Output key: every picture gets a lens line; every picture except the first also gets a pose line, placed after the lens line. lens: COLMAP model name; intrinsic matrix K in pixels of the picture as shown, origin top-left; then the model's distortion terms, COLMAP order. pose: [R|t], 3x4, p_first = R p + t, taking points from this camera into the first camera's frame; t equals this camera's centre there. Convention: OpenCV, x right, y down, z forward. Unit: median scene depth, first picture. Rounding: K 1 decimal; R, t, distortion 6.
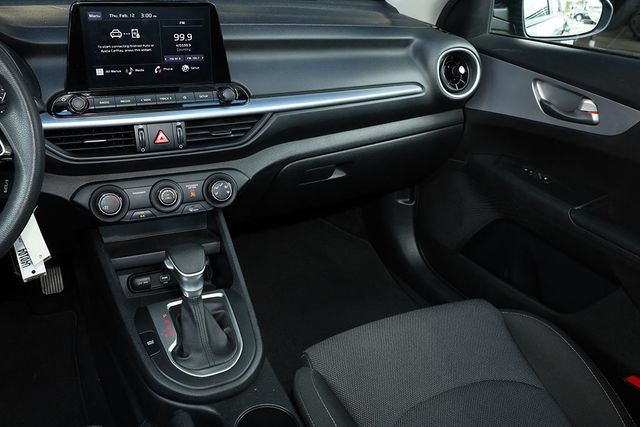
lens RADIAL K [[599.3, 0, 320.0], [0, 599.3, 213.5], [0, 0, 1]] dist [-0.003073, -0.004886]
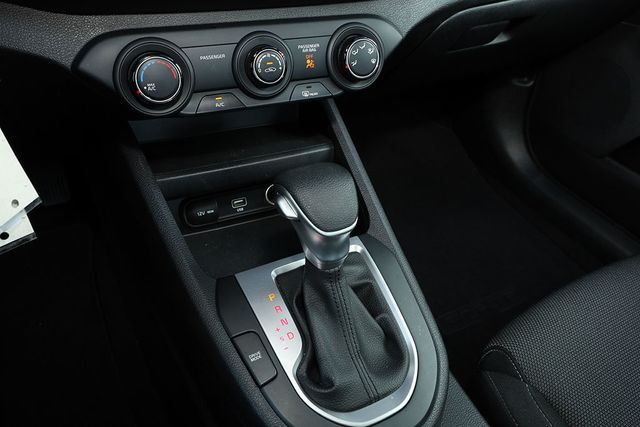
lens RADIAL K [[519.1, 0, 320.0], [0, 519.1, 213.5], [0, 0, 1]] dist [0.002823, -0.000031]
pose [[0.998508, 0.014321, 0.052703, -0.232398], [-0.026442, 0.971130, 0.237081, -0.012714], [-0.047786, -0.238120, 0.970059, 0.542065]]
